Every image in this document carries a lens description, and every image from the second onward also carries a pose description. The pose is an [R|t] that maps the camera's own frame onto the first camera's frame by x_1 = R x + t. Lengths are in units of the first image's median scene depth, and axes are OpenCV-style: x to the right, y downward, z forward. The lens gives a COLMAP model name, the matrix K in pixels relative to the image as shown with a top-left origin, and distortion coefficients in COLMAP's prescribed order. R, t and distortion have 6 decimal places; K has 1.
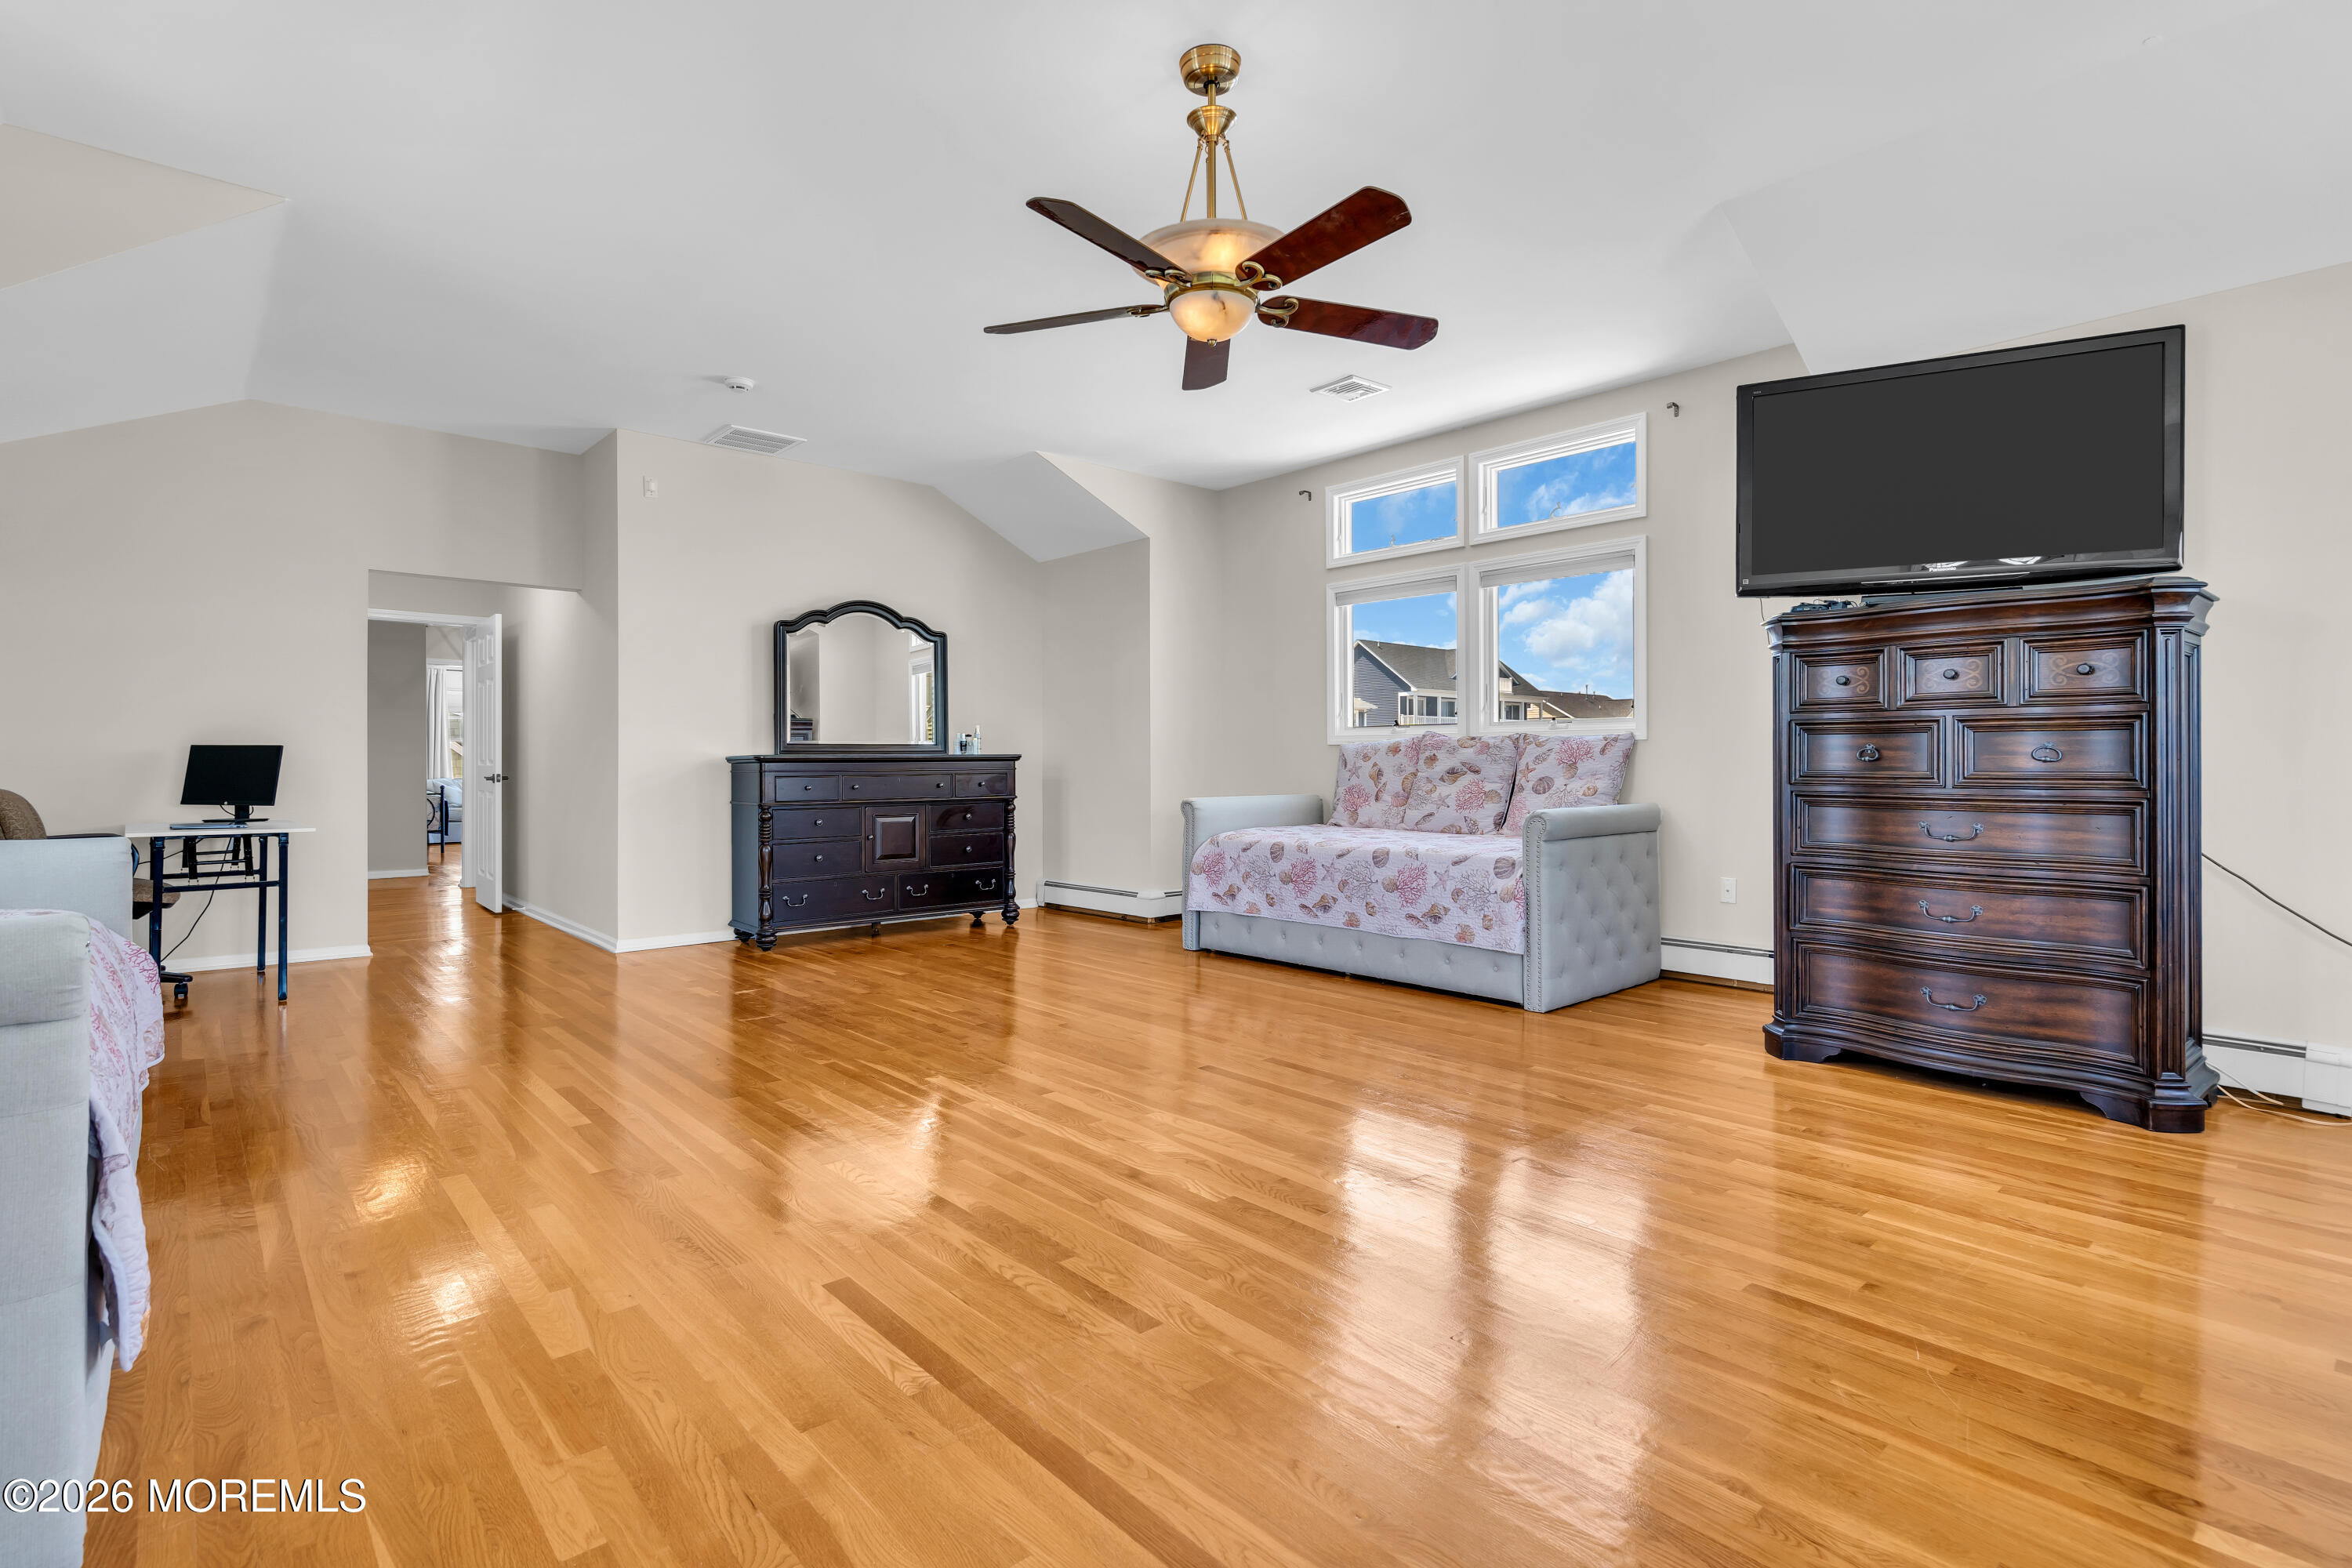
lens RADIAL K [[1135.3, 0, 1171.9], [0, 1135.3, 756.1], [0, 0, 1]] dist [0.001691, 0.000169]
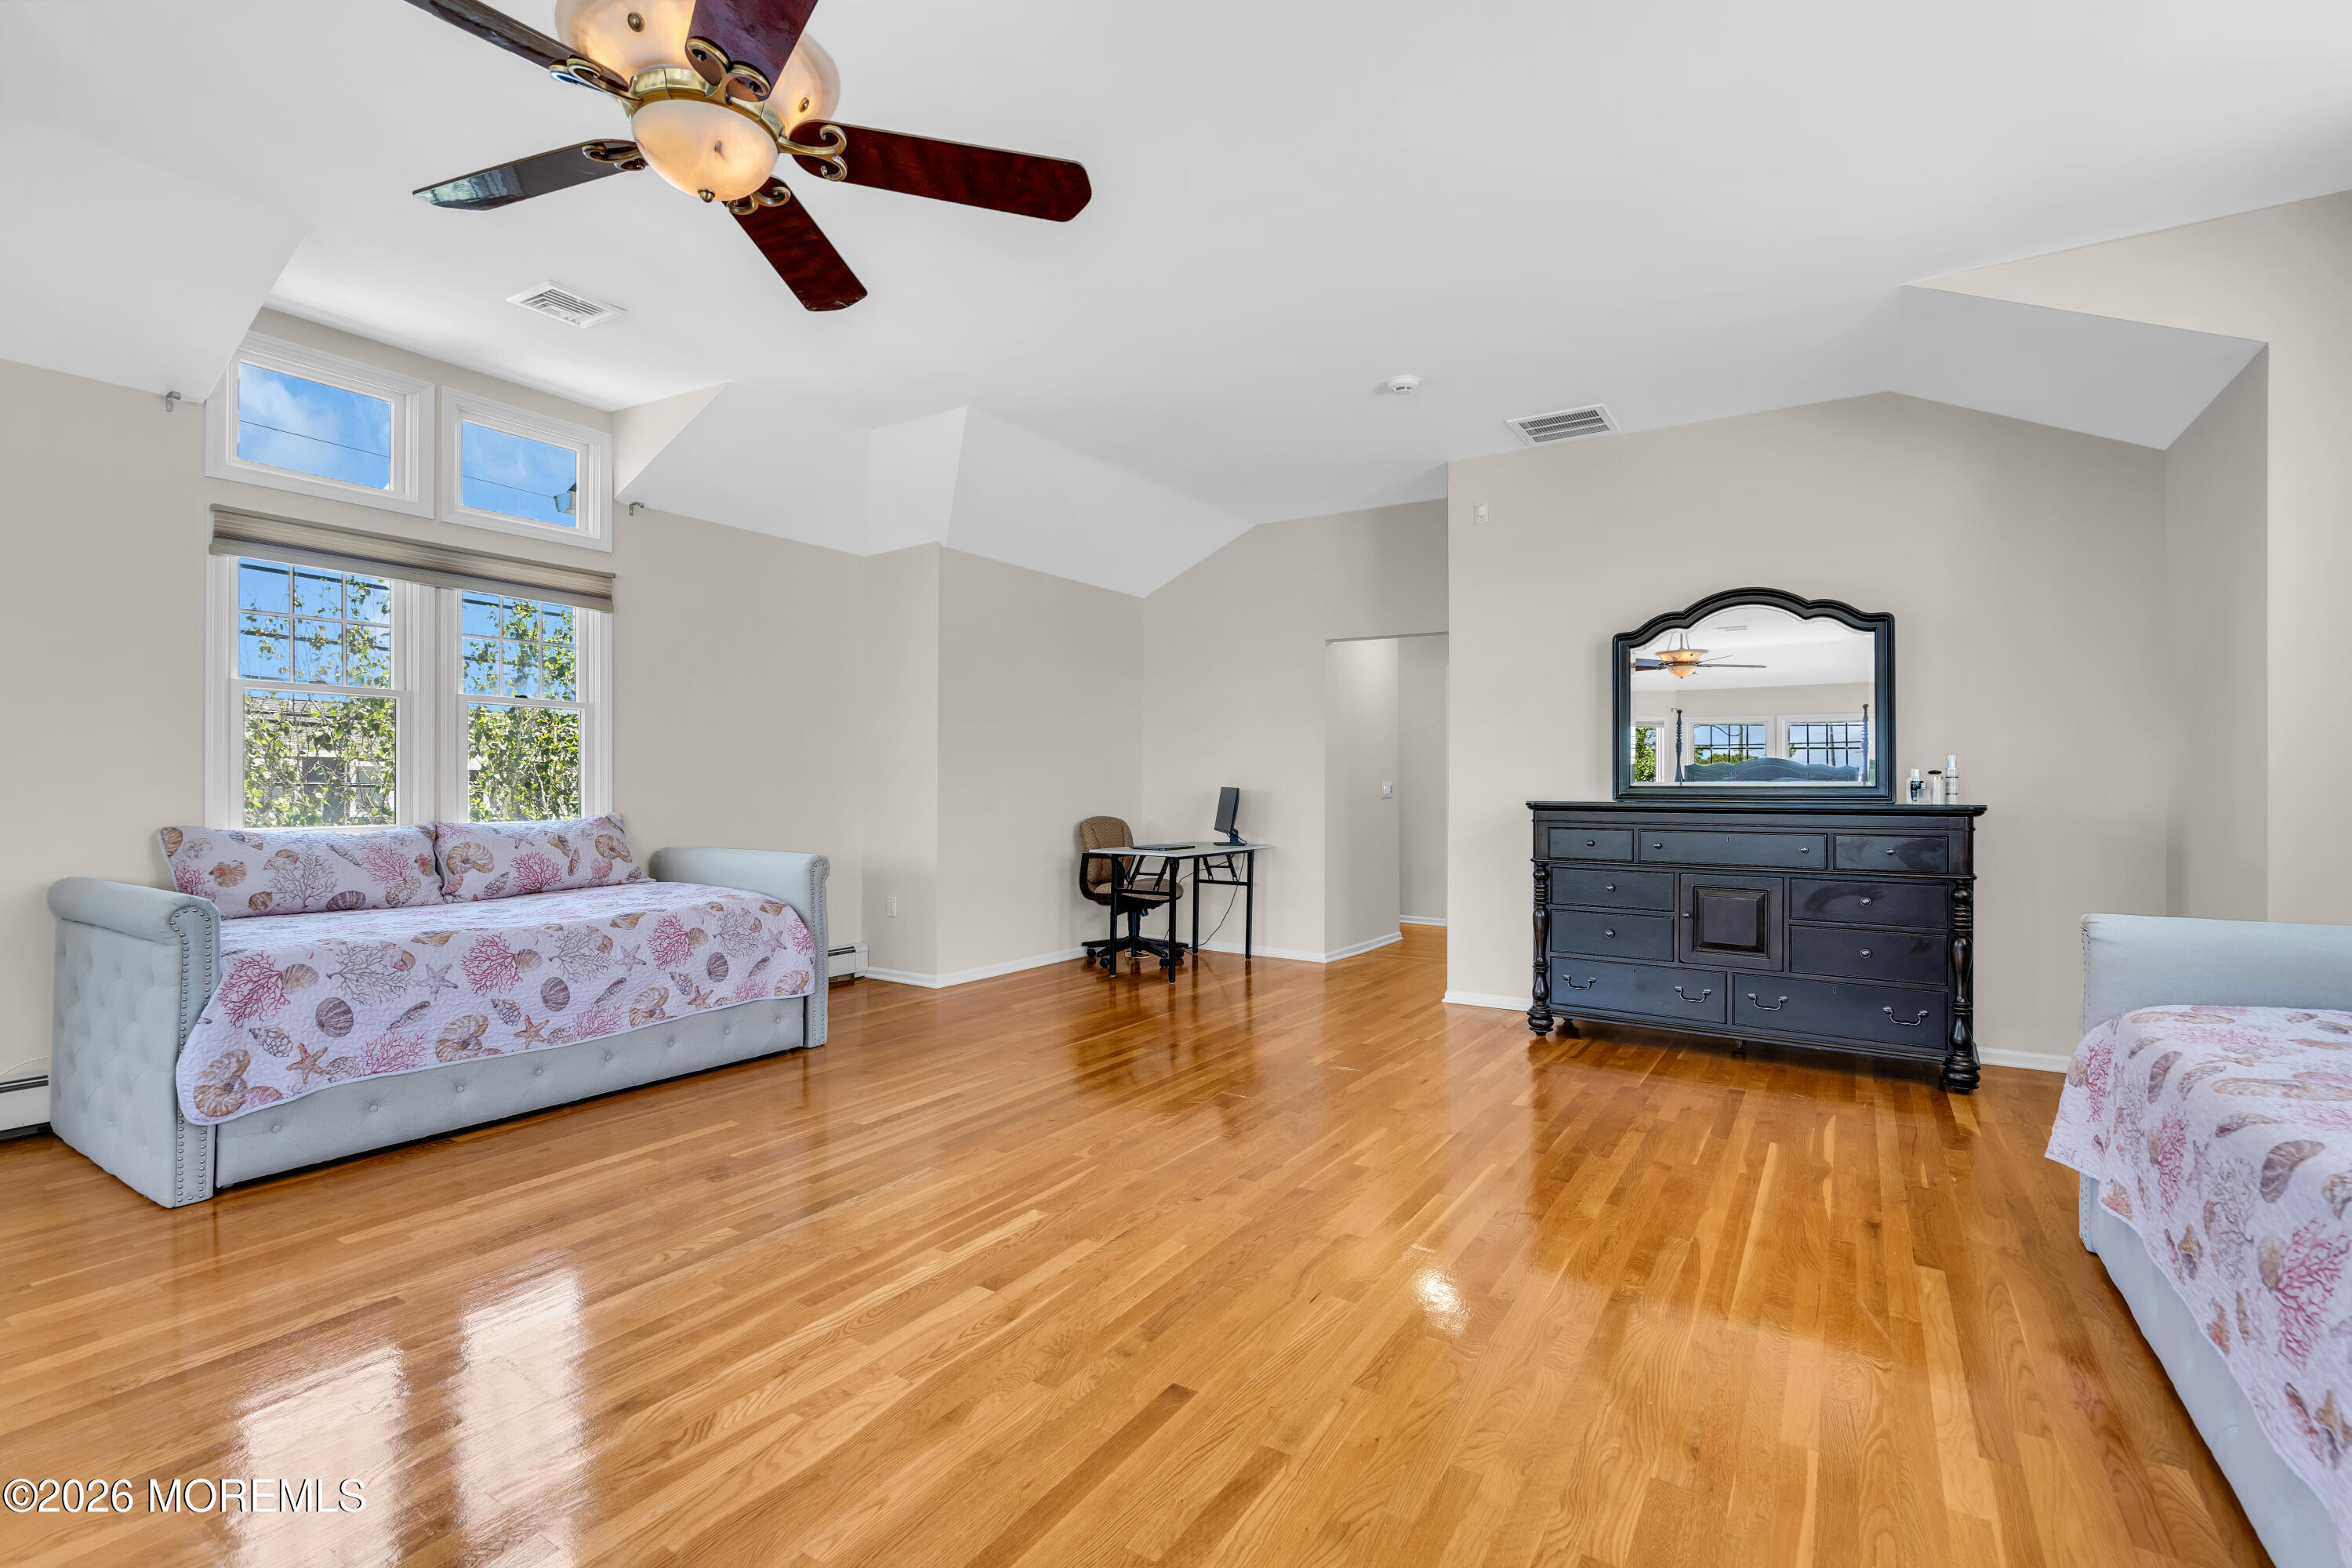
lens RADIAL K [[1071.3, 0, 1163.3], [0, 1071.3, 775.4], [0, 0, 1]] dist [-0.000560, -0.000002]
pose [[0.263878, -0.001719, -0.964555, 0.361027], [-0.001760, 0.999996, -0.002264, -0.018939], [0.964554, 0.002295, 0.263874, 0.572498]]
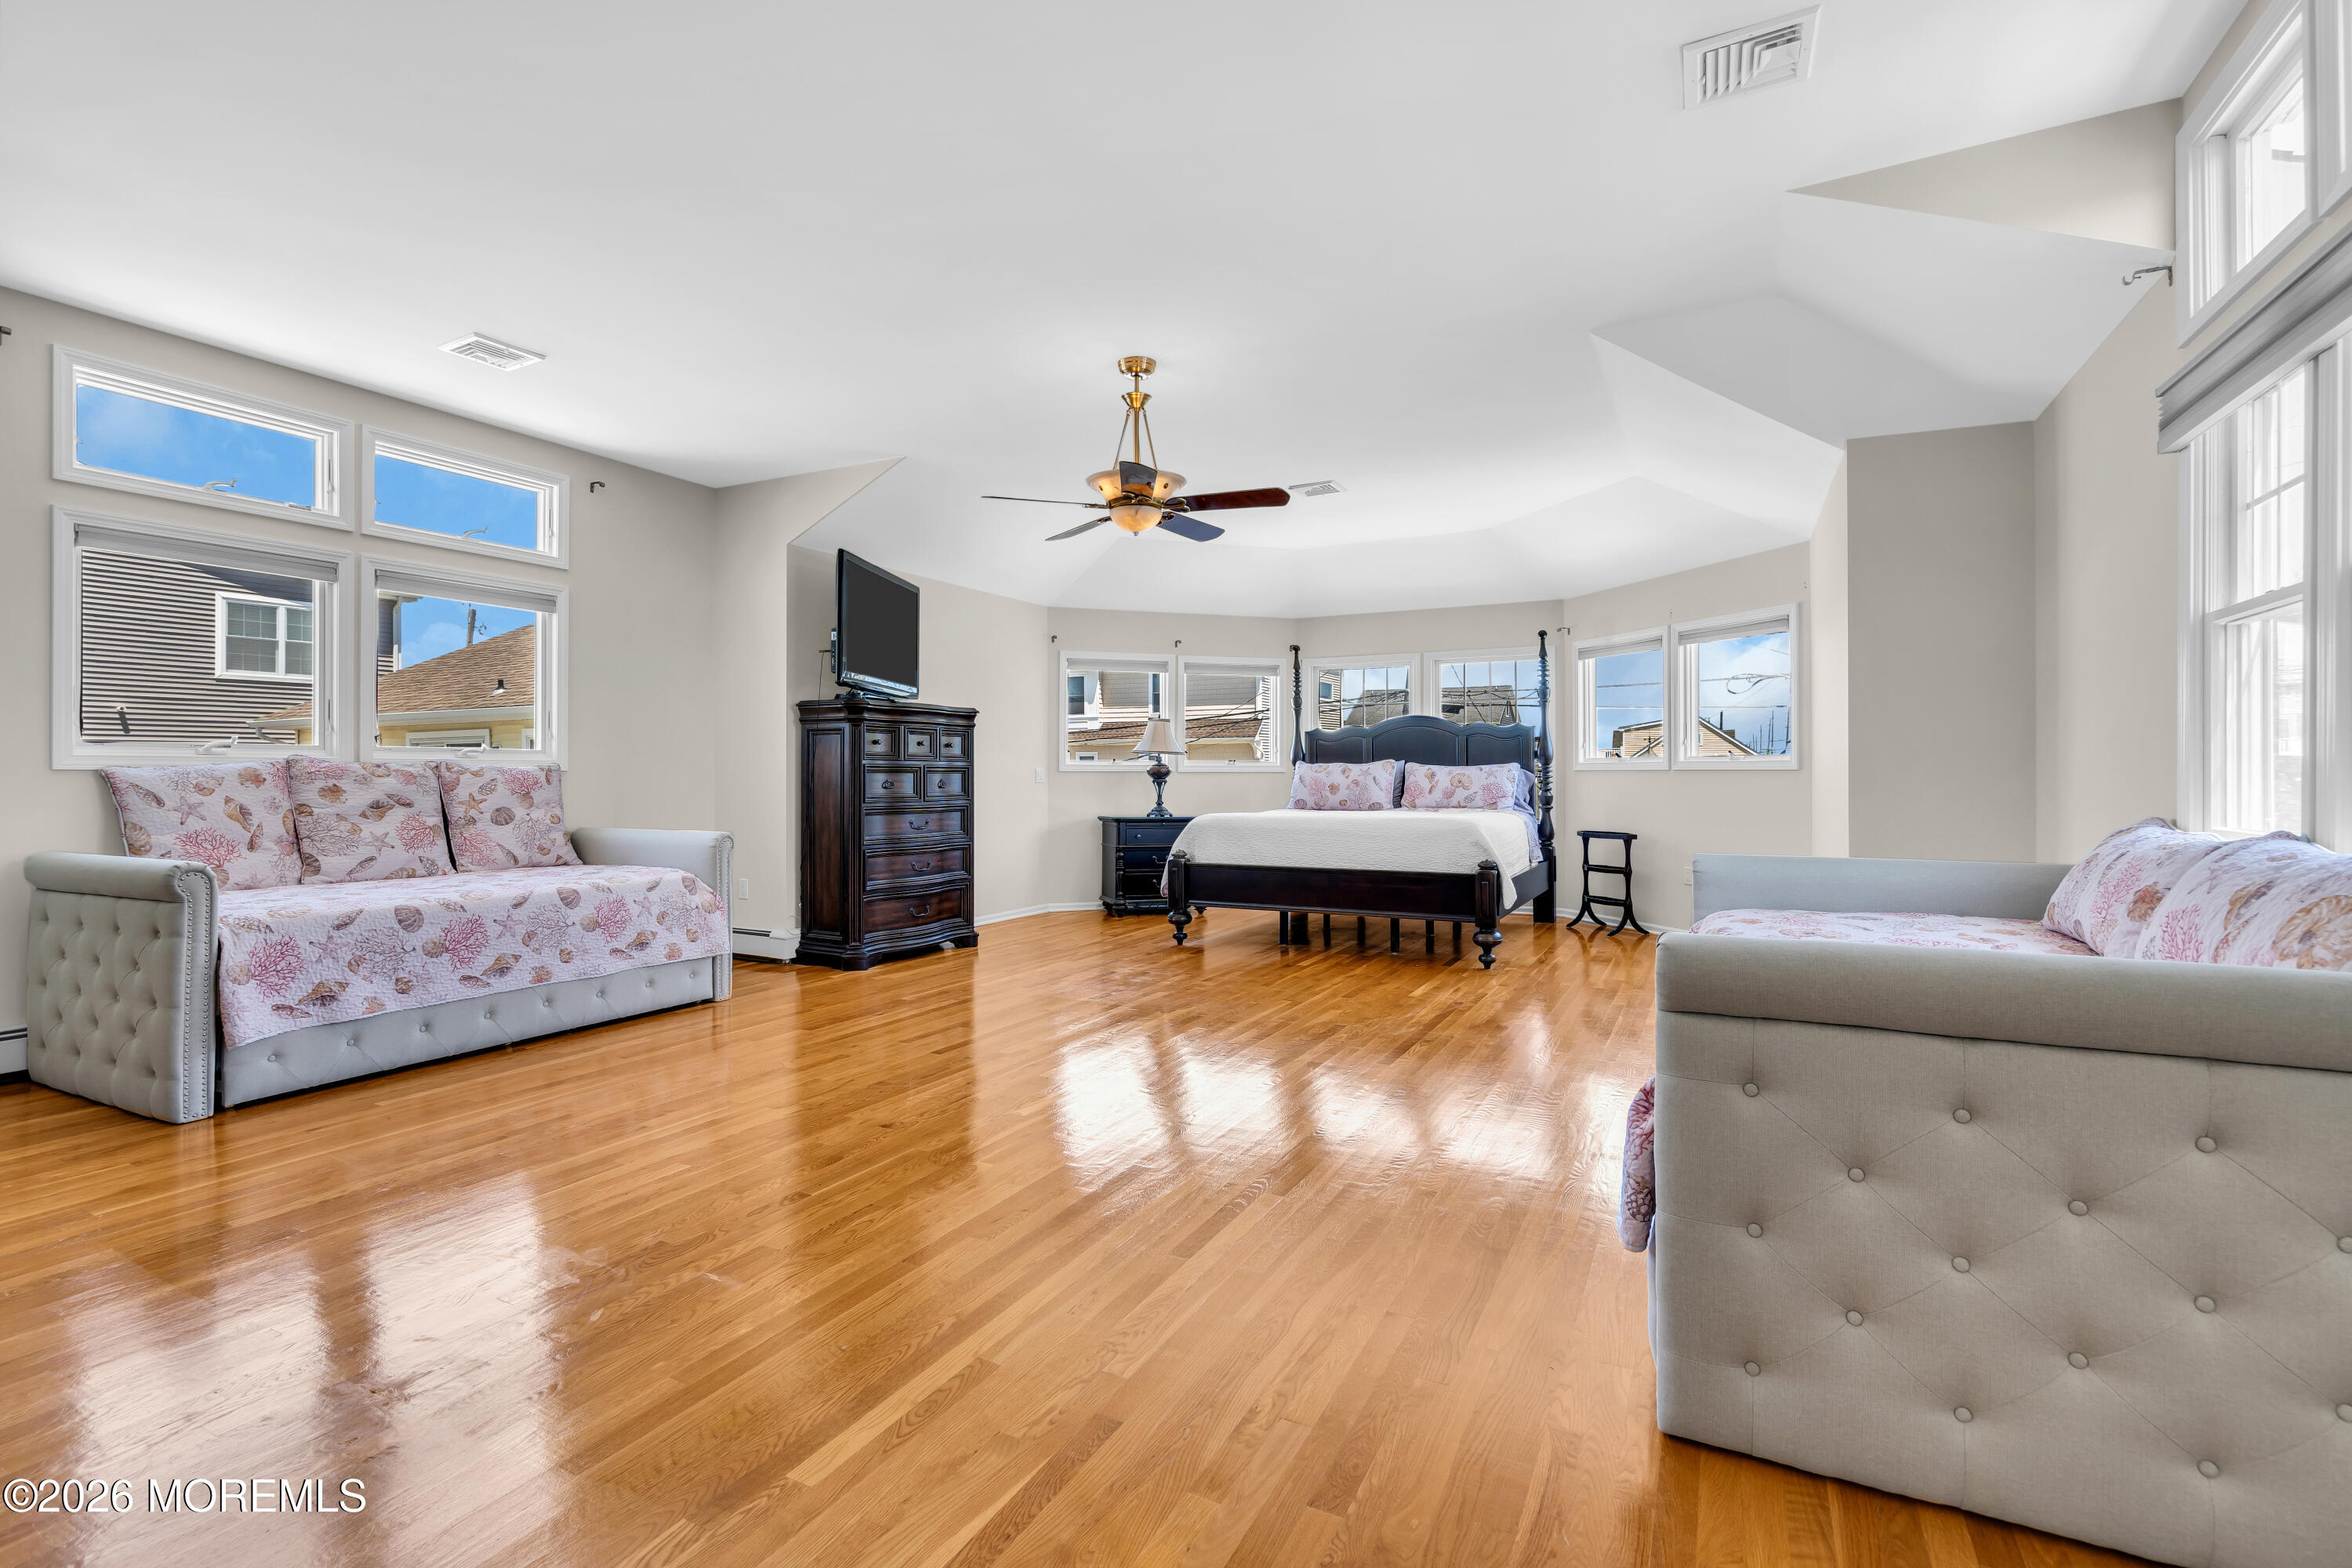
lens RADIAL K [[1071.3, 0, 1163.3], [0, 1071.3, 775.4], [0, 0, 1]] dist [-0.000560, -0.000002]
pose [[-0.351157, 0.004021, 0.936308, -0.731821], [-0.001061, 0.999988, -0.004693, -0.005701], [-0.936316, -0.002642, -0.351148, 0.784919]]
